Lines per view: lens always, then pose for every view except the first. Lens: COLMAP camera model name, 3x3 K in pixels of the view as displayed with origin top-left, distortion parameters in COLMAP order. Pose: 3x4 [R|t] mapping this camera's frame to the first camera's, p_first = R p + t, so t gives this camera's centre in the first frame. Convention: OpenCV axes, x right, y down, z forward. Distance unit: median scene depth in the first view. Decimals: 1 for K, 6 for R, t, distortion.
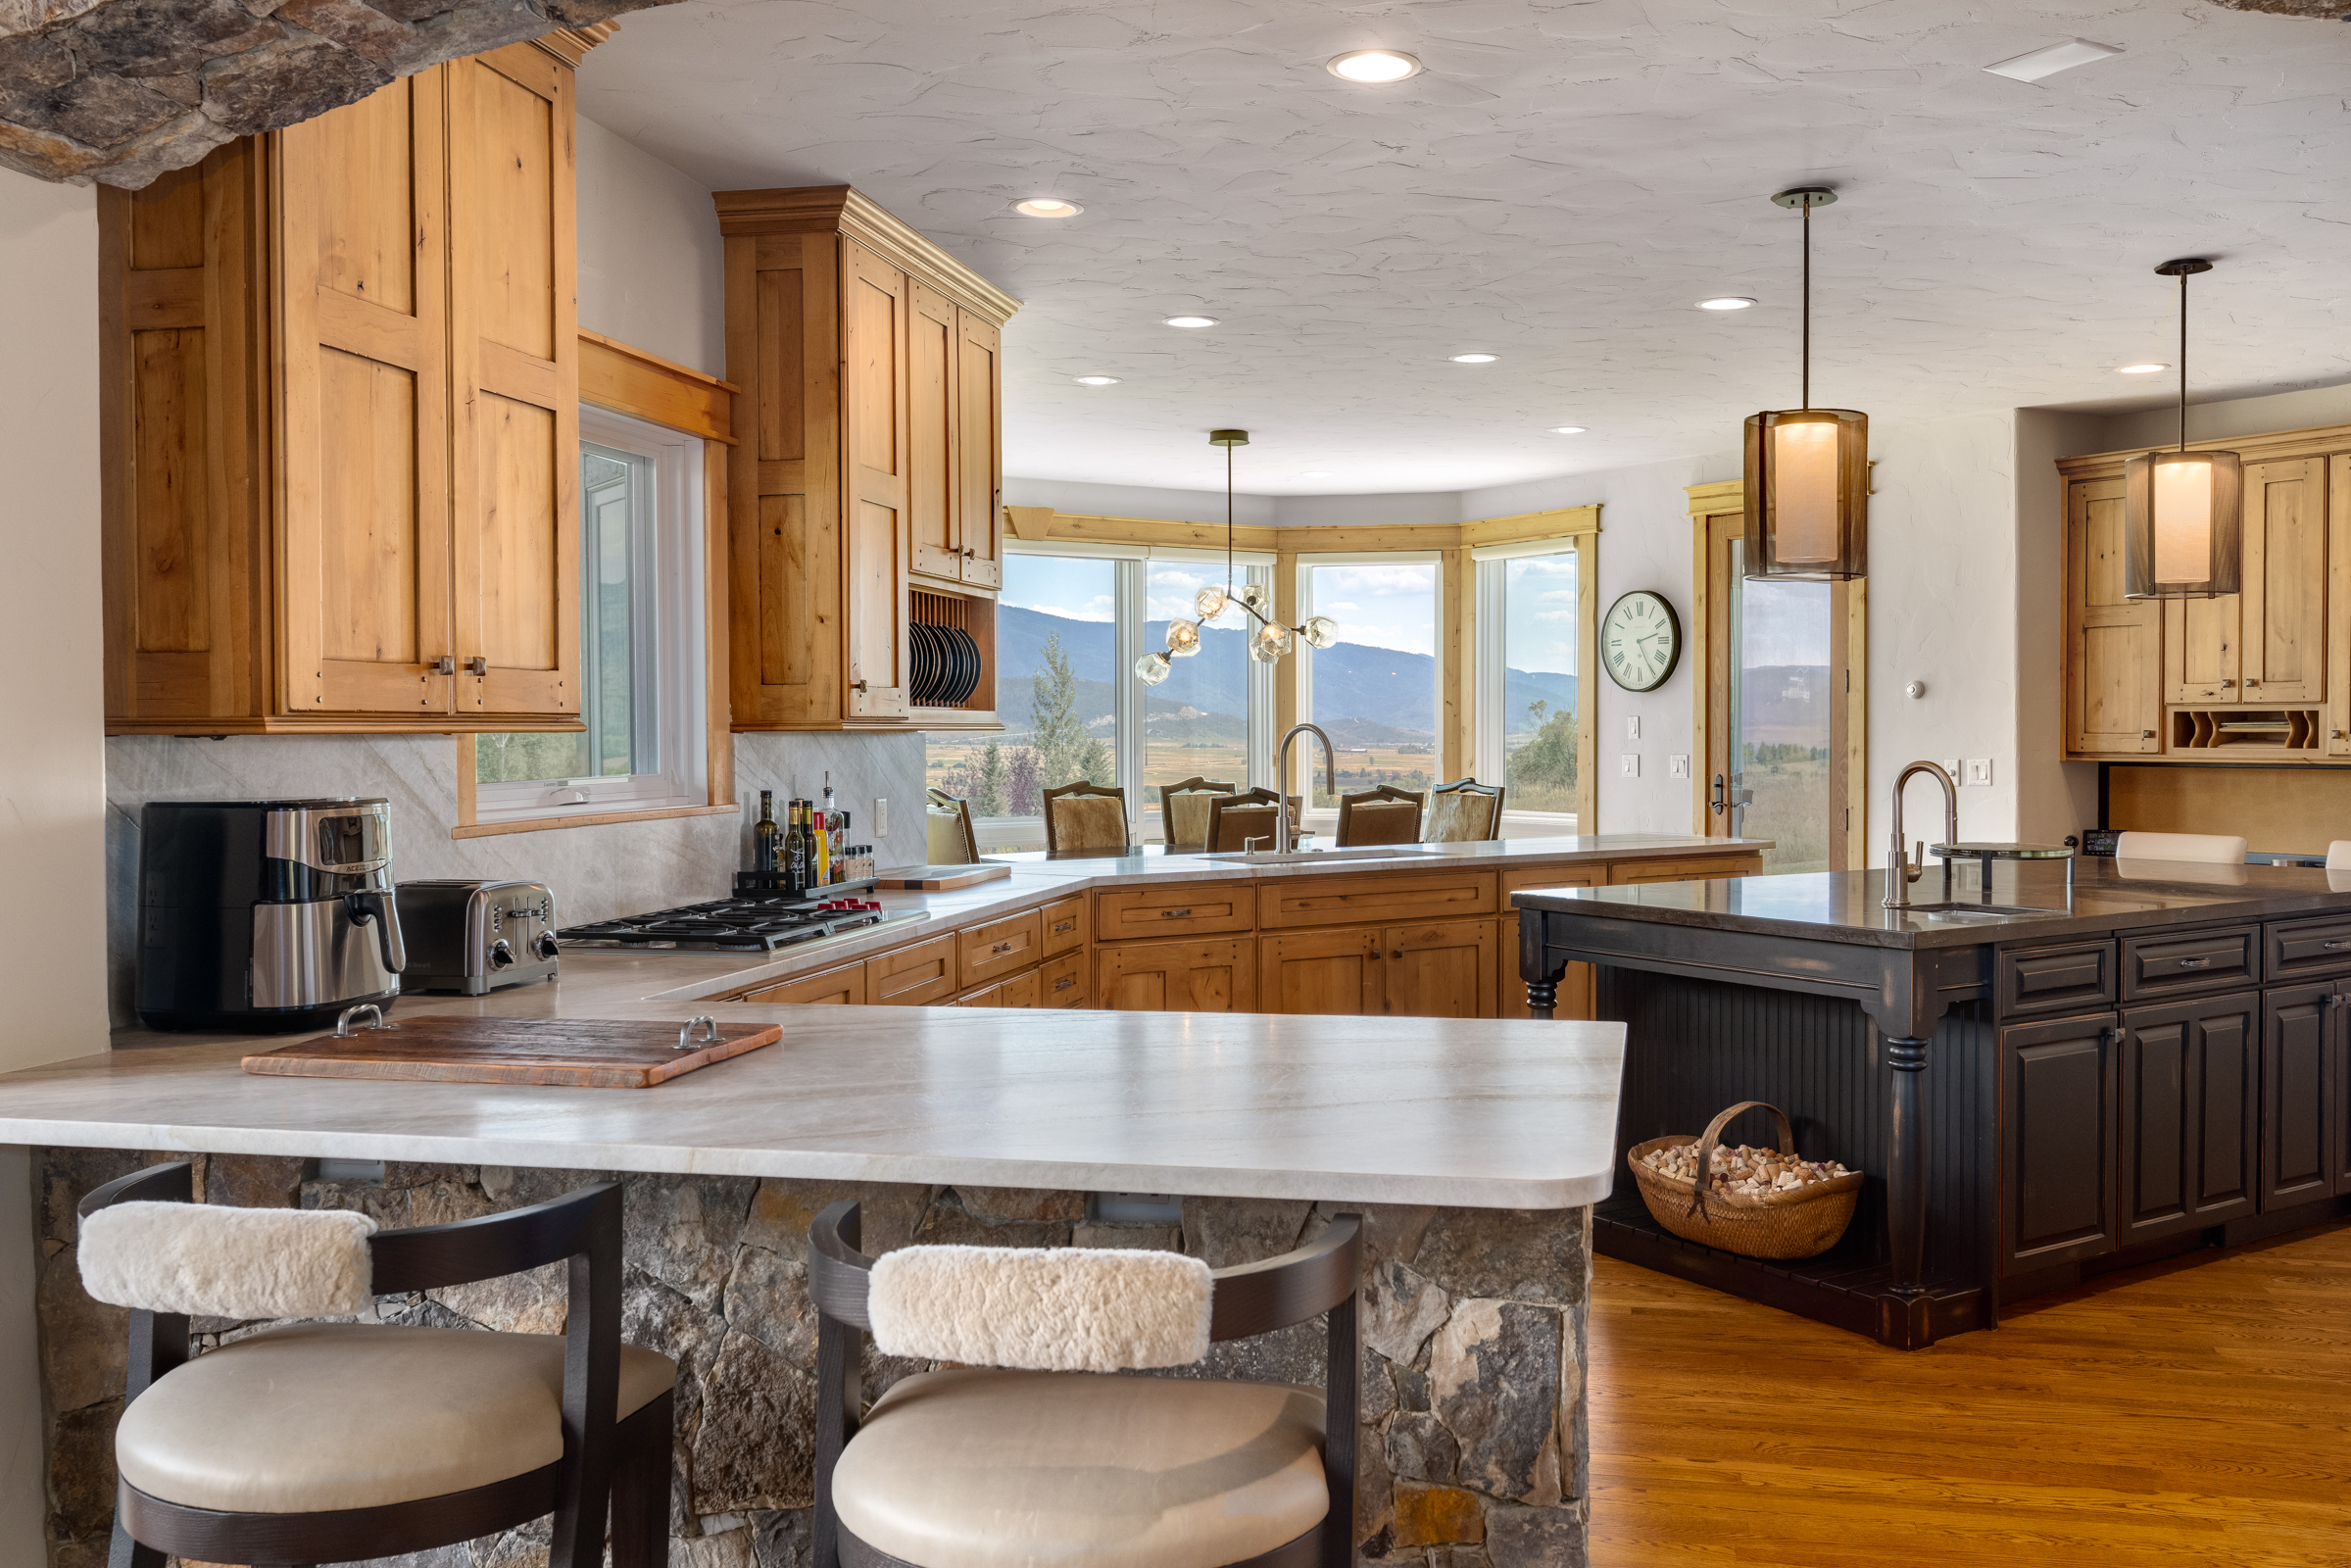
lens RADIAL K [[2027.4, 0, 1225.6], [0, 2027.4, 775.7], [0, 0, 1]] dist [-0.001445, 0.009230]
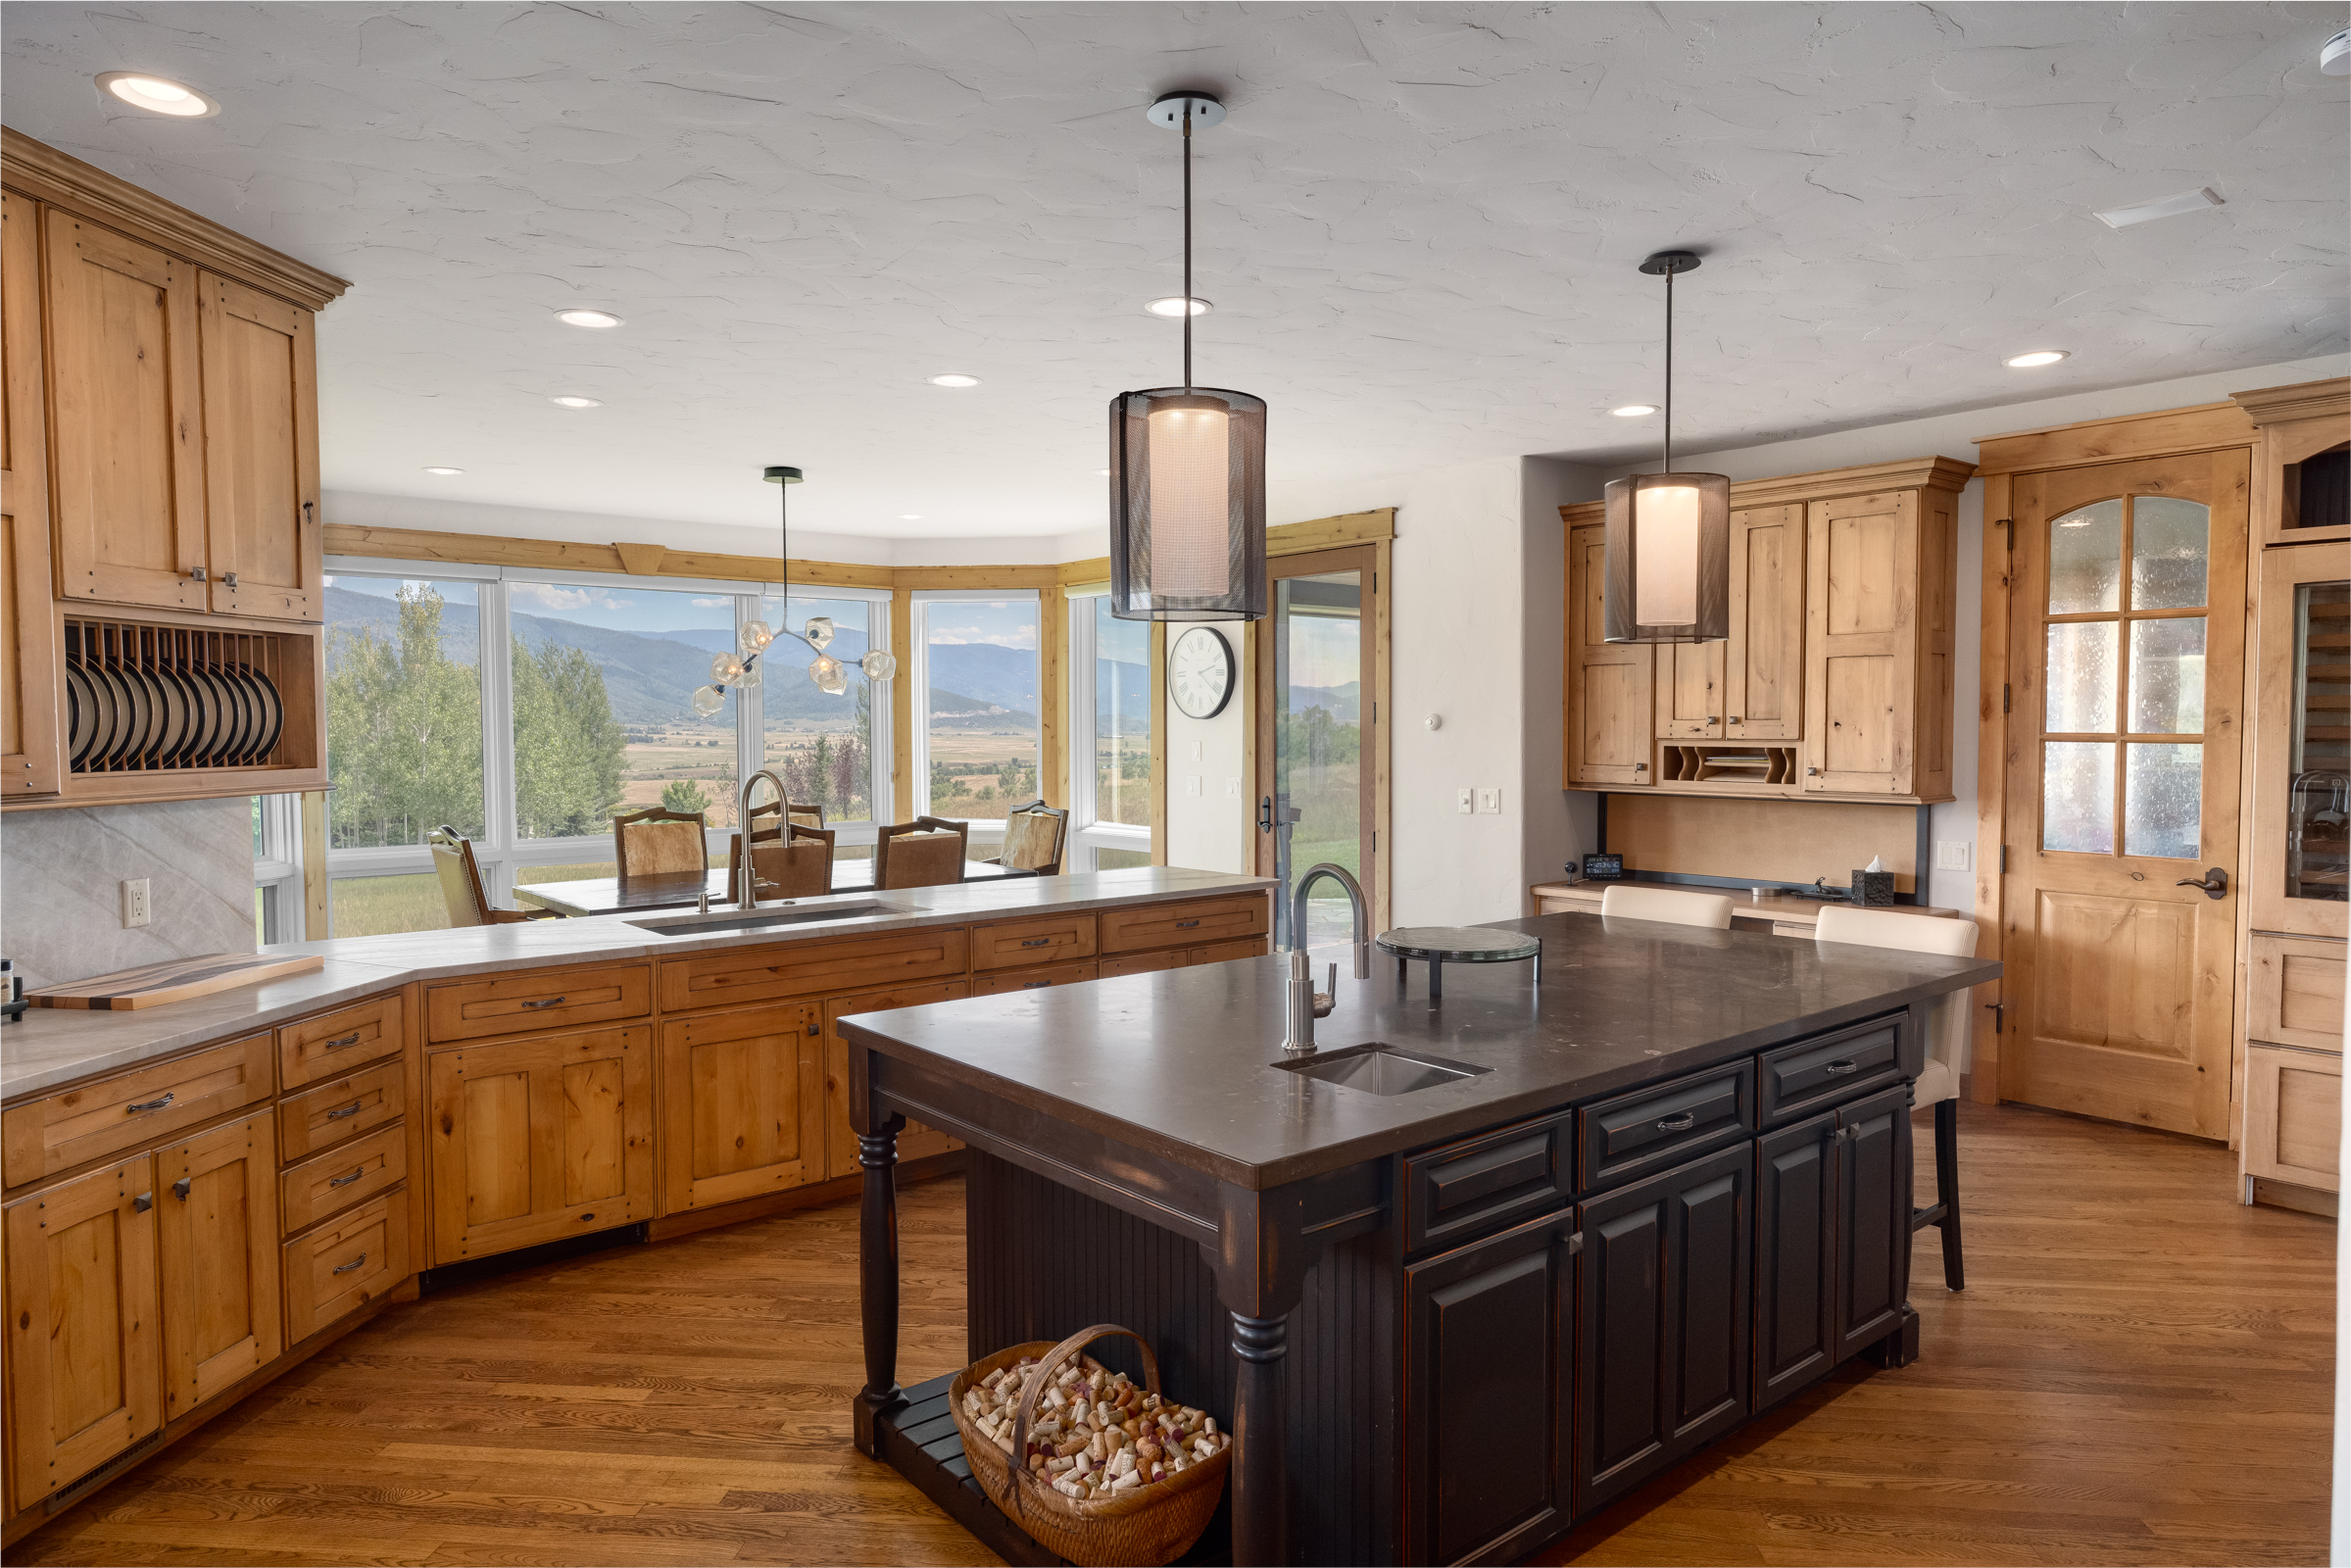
lens RADIAL K [[1450.7, 0, 1175.5], [0, 1450.7, 784.0], [0, 0, 1]] dist [0.000239, 0.000825]
pose [[0.994319, -0.004589, 0.106346, 0.143369], [0.002487, 0.999799, 0.019887, -0.029373], [-0.106416, -0.019509, 0.994130, 0.294126]]
